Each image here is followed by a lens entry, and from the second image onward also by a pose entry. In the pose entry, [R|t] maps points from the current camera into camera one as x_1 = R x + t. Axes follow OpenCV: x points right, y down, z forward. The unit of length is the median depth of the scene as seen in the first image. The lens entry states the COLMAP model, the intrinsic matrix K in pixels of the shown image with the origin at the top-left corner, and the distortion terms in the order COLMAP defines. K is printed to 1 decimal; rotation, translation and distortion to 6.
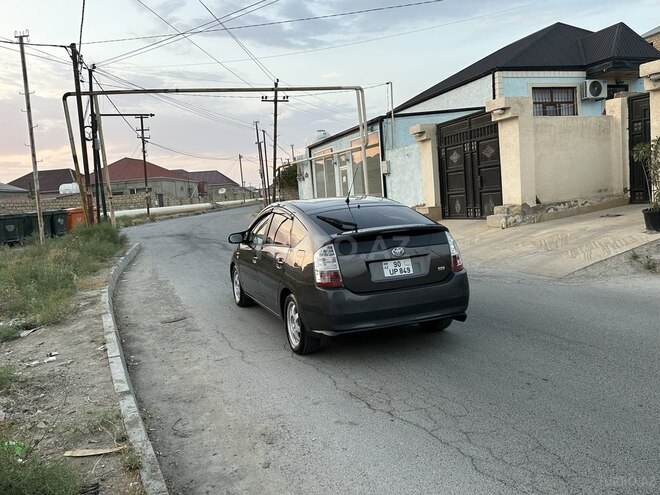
lens RADIAL K [[566.8, 0, 312.3], [0, 566.8, 279.1], [0, 0, 1]] dist [0.125183, -0.160687]
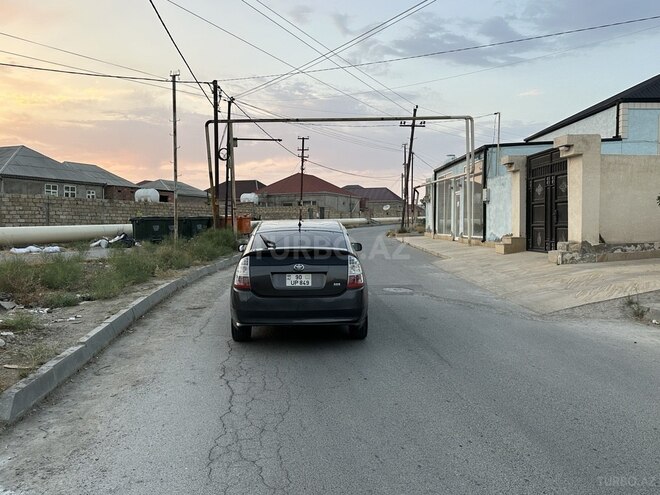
lens RADIAL K [[566.8, 0, 312.3], [0, 566.8, 279.1], [0, 0, 1]] dist [0.125183, -0.160687]
pose [[0.944984, 0.104188, -0.310080, 0.196345], [-0.112538, 0.993606, -0.009112, -0.004830], [0.307148, 0.043506, 0.950667, -0.064220]]
